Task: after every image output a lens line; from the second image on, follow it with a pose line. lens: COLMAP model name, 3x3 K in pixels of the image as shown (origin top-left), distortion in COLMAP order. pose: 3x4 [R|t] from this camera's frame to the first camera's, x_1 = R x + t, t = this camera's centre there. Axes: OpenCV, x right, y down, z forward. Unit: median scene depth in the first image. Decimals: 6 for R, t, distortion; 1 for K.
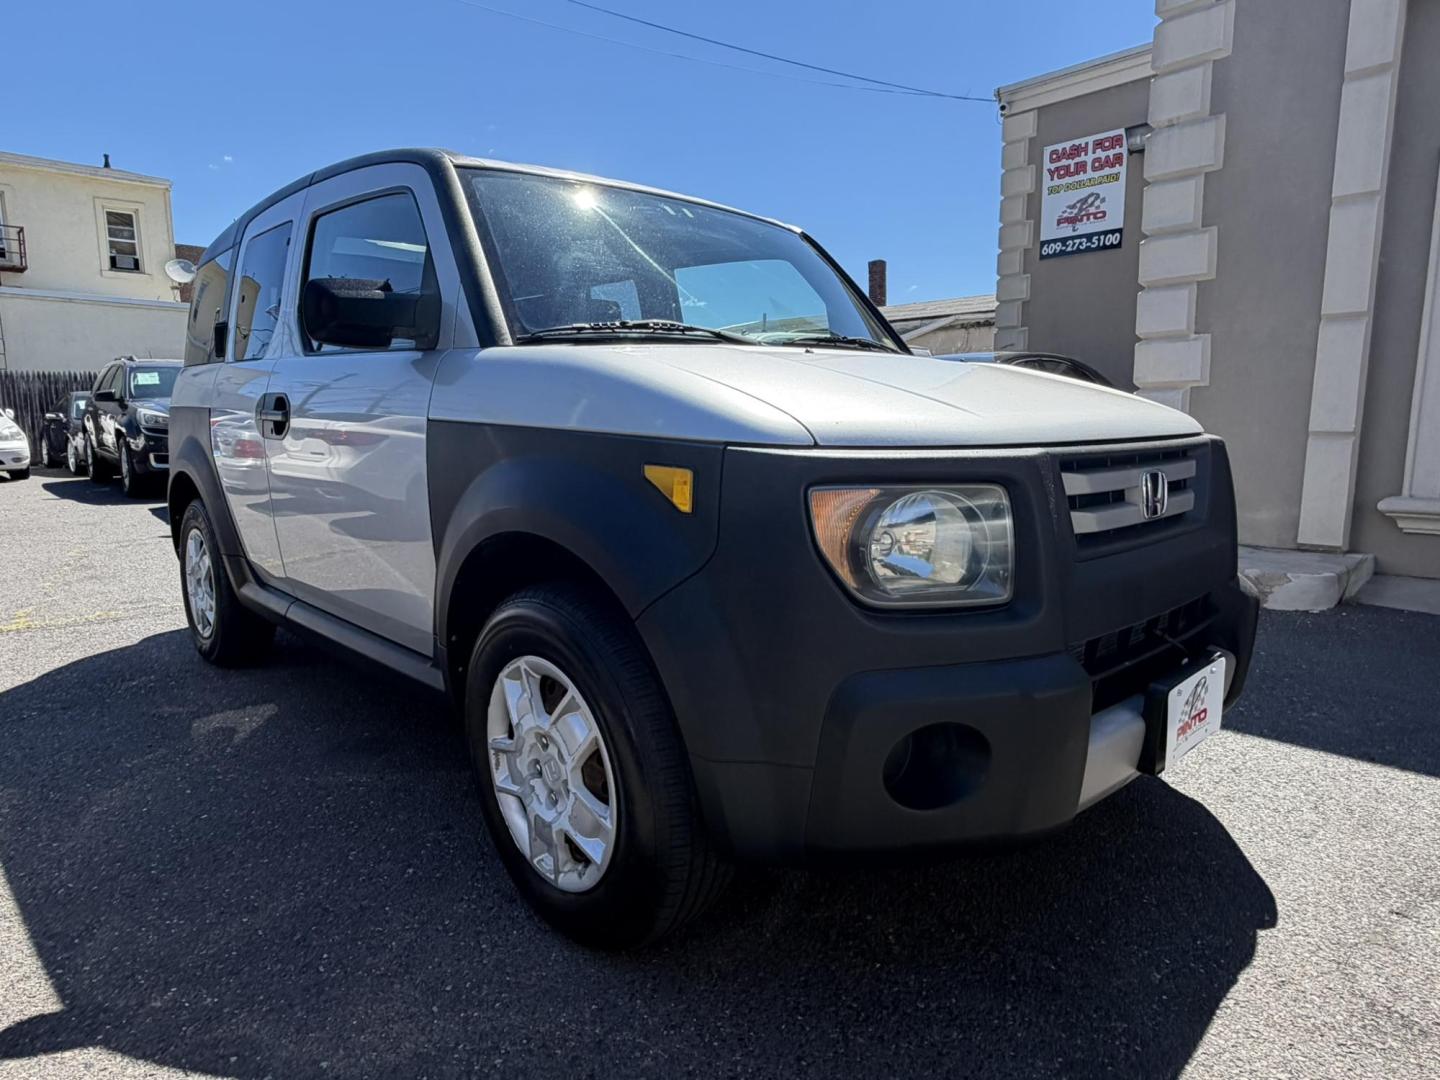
lens RADIAL K [[860.2, 0, 719.5], [0, 860.2, 539.5], [0, 0, 1]] dist [0.001581, -0.001392]
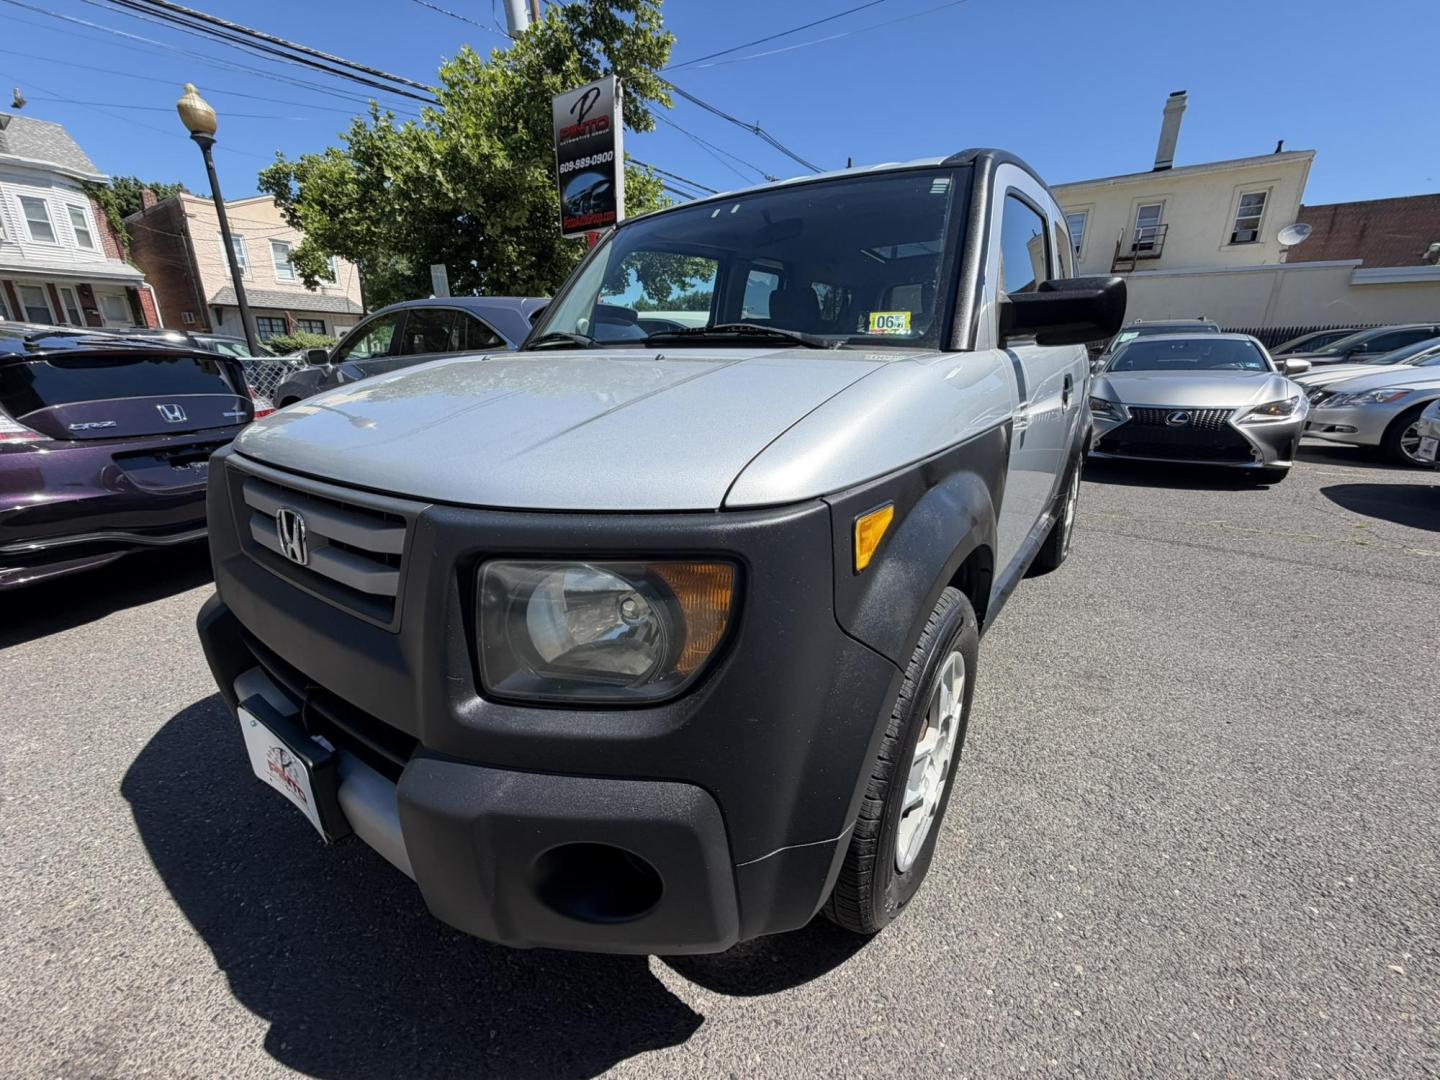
lens RADIAL K [[576.7, 0, 719.0], [0, 576.7, 538.6], [0, 0, 1]] dist [-0.002059, 0.000673]
pose [[0.189416, 0.296203, -0.936155, 0.199840], [-0.141257, 0.951717, 0.272545, -0.047480], [0.971683, 0.080614, 0.222112, 0.225910]]
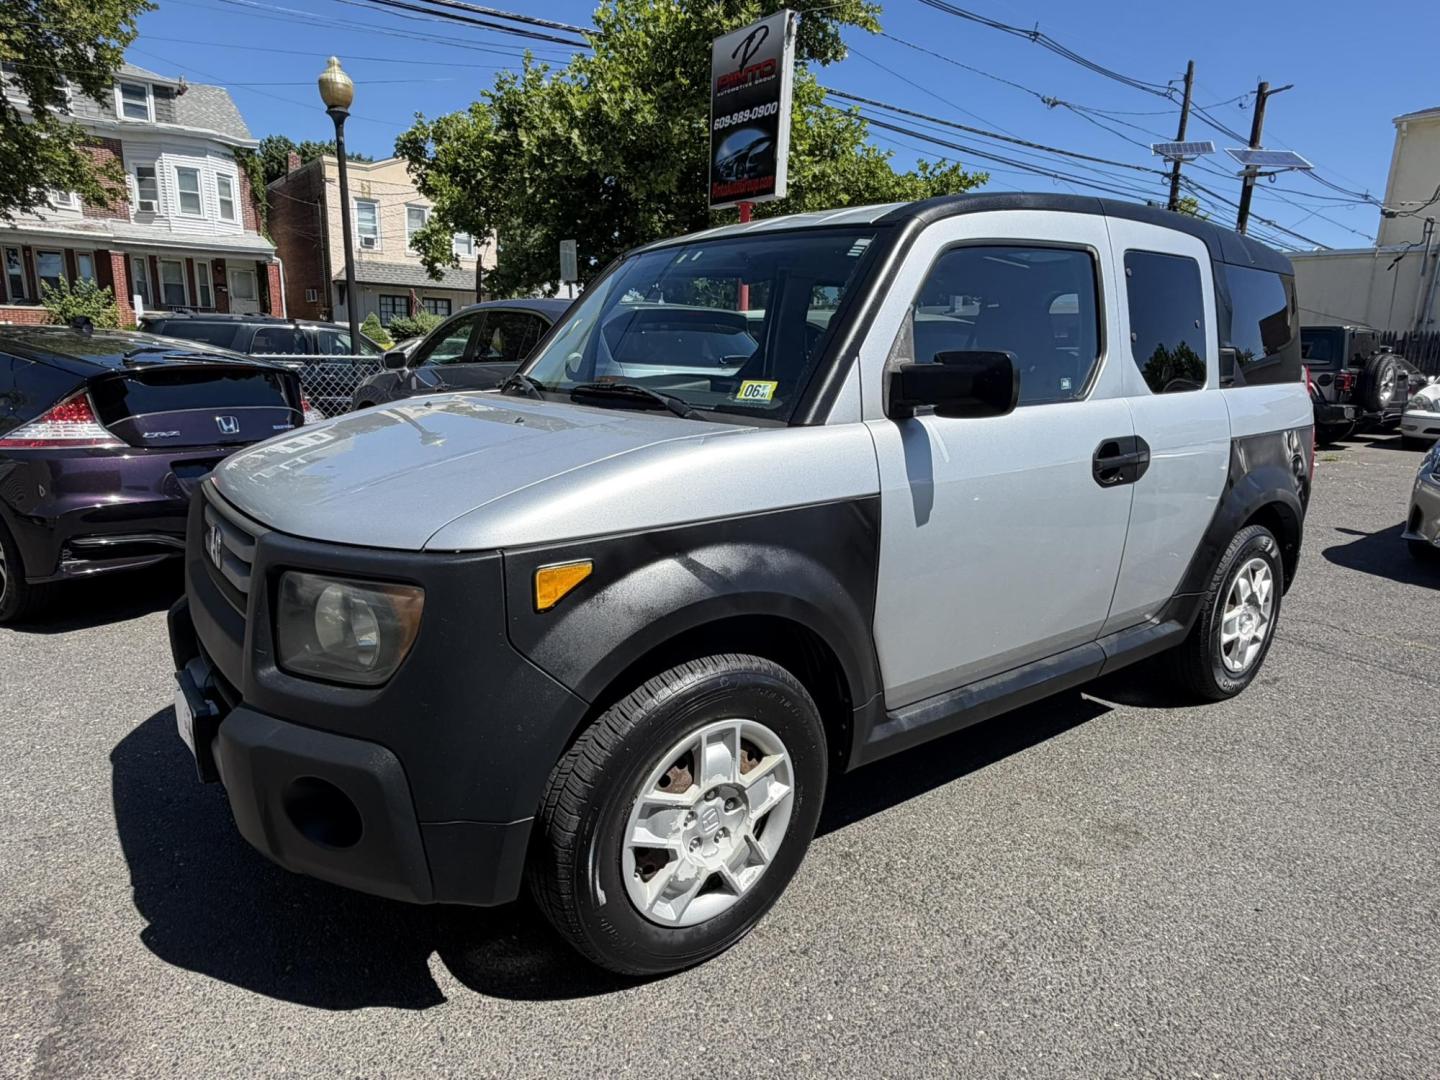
lens RADIAL K [[862.4, 0, 716.5], [0, 862.4, 541.1], [0, 0, 1]] dist [-0.000274, 0.000866]
pose [[-0.104127, 0.219377, -0.970068, 0.276239], [-0.164964, 0.958050, 0.234367, -0.078462], [0.980788, 0.184431, -0.063570, 0.305191]]
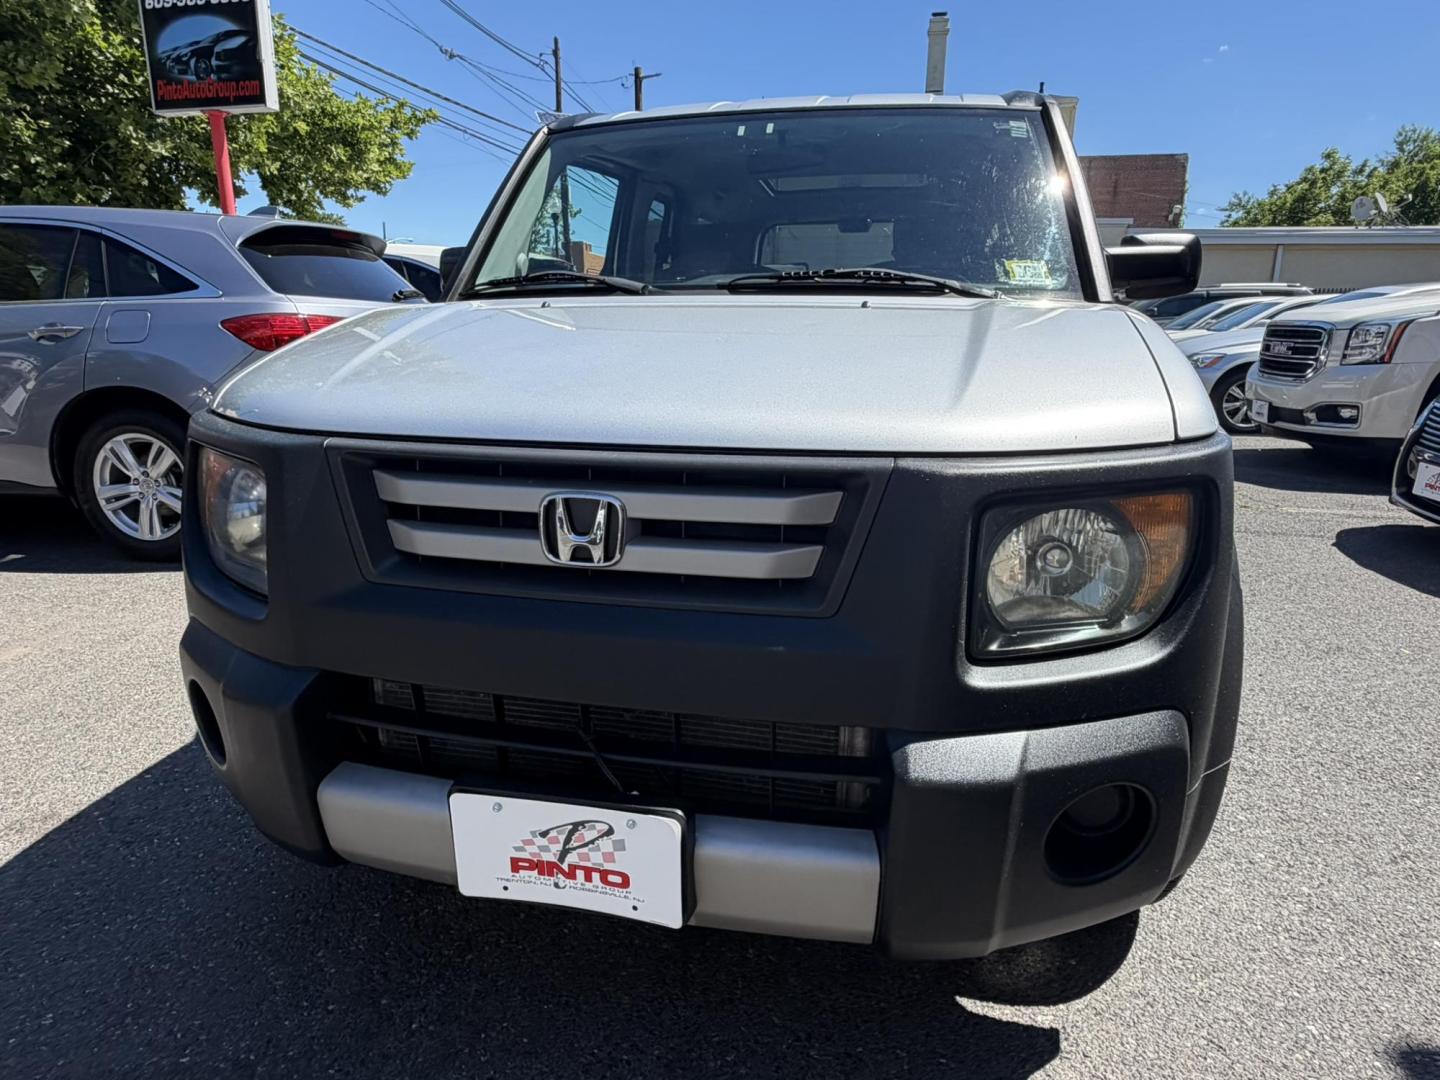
lens RADIAL K [[861.9, 0, 720.9], [0, 861.9, 542.8], [0, 0, 1]] dist [0.001729, -0.001036]
pose [[0.552739, 0.213996, -0.805410, 0.192815], [-0.128367, 0.976796, 0.171437, -0.029474], [0.823409, 0.008628, 0.567383, 0.123623]]
